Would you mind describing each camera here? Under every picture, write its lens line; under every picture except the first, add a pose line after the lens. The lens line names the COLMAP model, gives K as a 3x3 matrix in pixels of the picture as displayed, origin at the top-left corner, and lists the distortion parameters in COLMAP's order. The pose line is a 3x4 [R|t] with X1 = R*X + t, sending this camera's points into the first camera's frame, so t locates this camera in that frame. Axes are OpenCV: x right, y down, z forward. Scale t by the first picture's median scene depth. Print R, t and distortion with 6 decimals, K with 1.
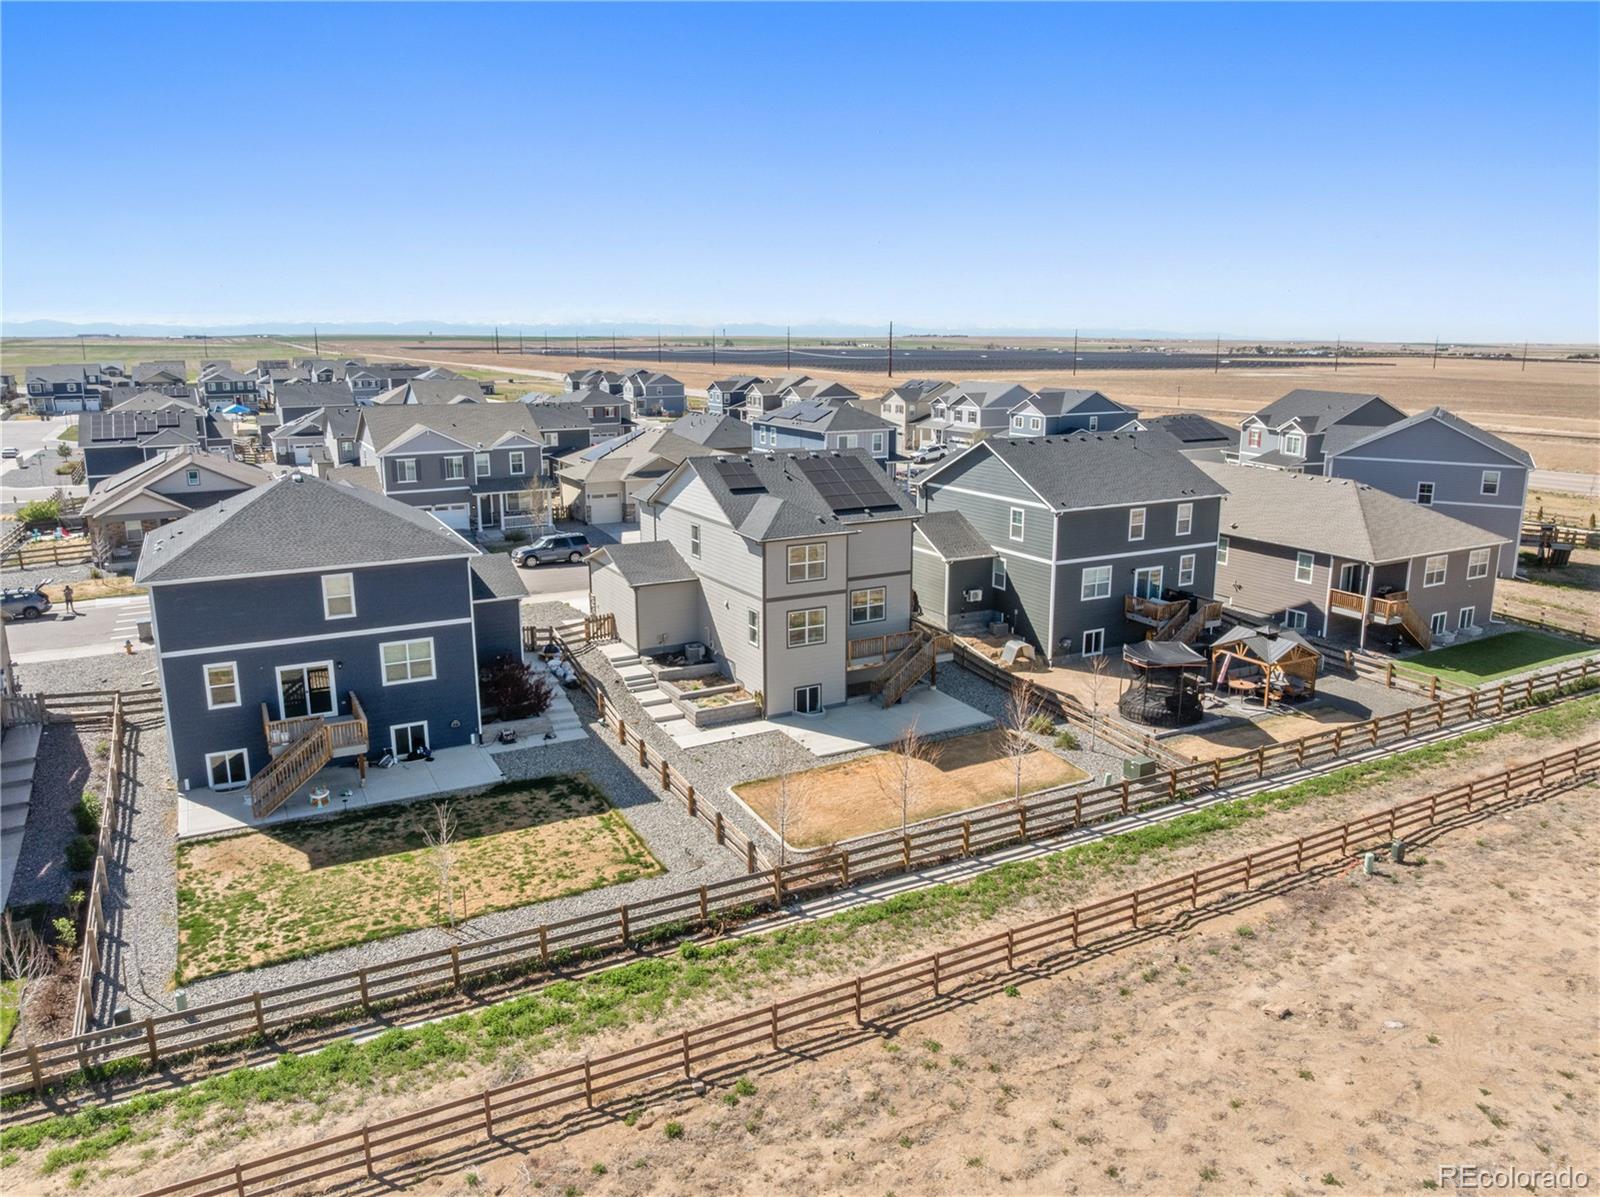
lens RADIAL K [[1126.6, 0, 805.8], [0, 1126.6, 591.9], [0, 0, 1]] dist [-0.030571, -0.011868]
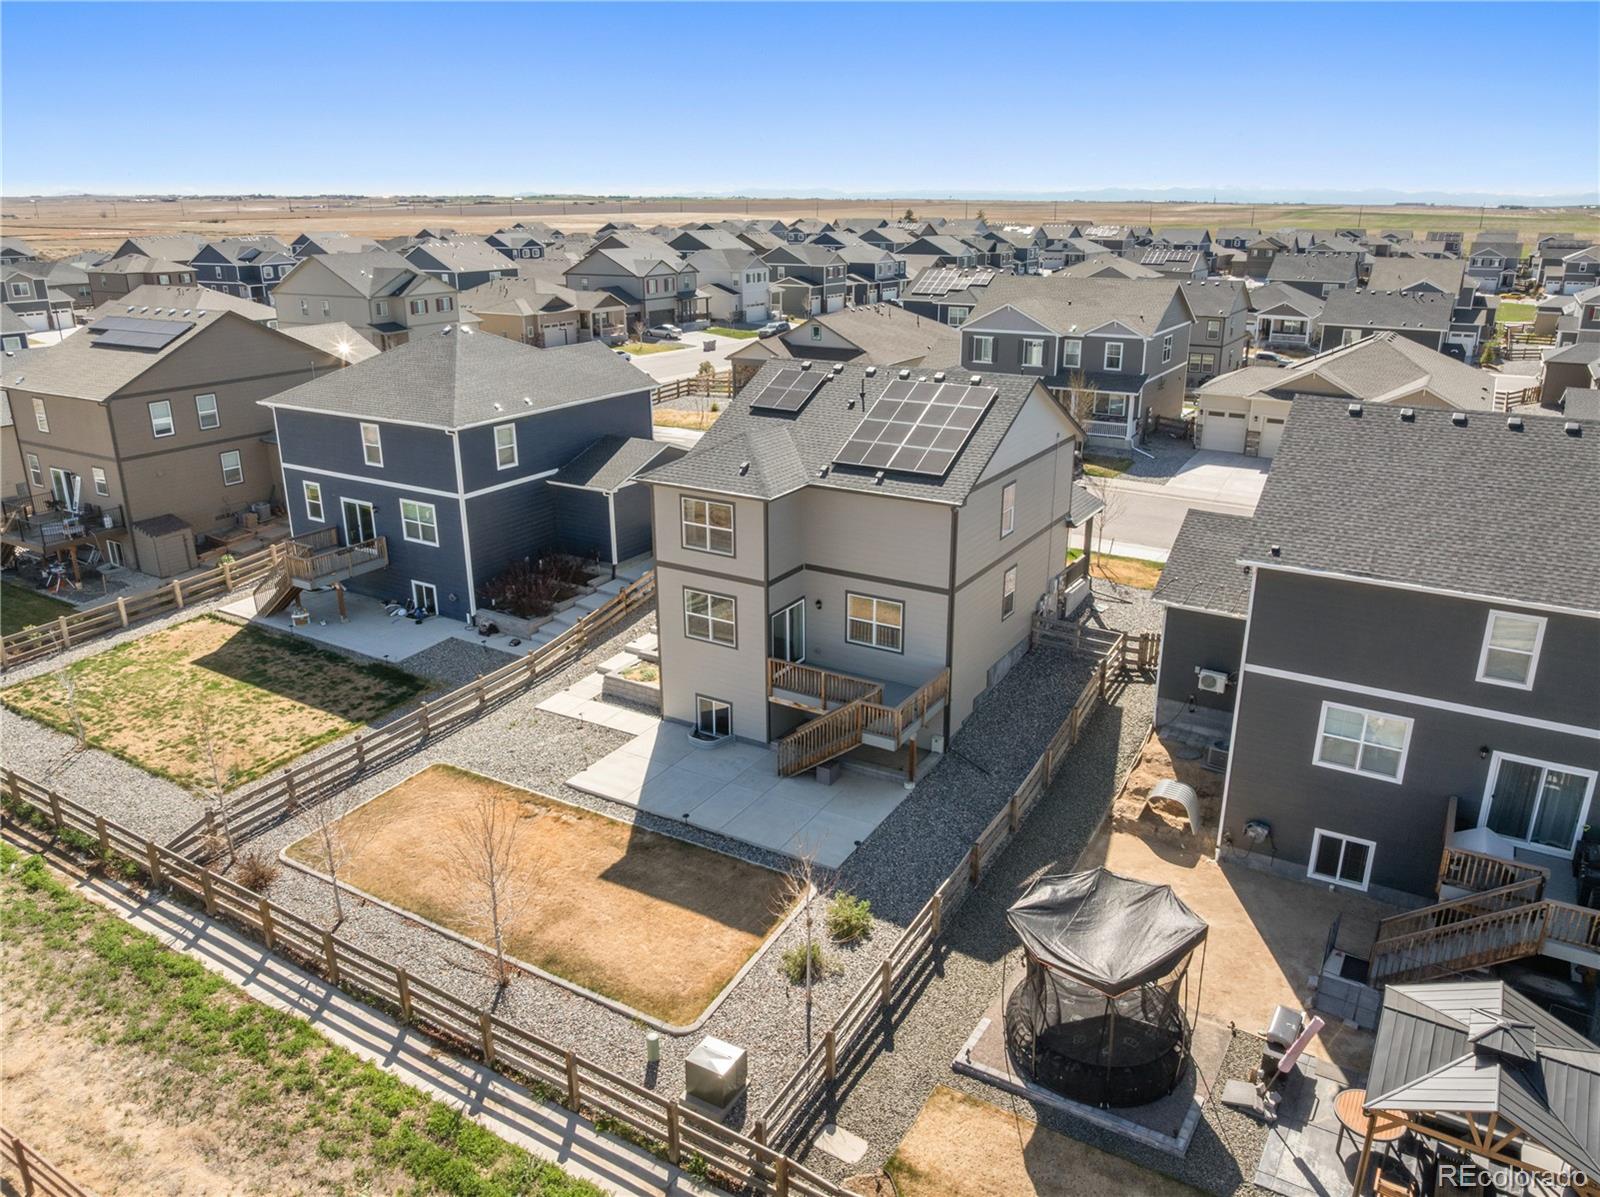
lens RADIAL K [[1126.6, 0, 803.8], [0, 1126.6, 585.6], [0, 0, 1]] dist [-0.030571, -0.011868]
pose [[0.503333, 0.277058, -0.818471, 0.616336], [-0.190253, 0.959492, 0.207795, -0.148360], [0.842887, 0.051127, 0.535656, 0.698903]]
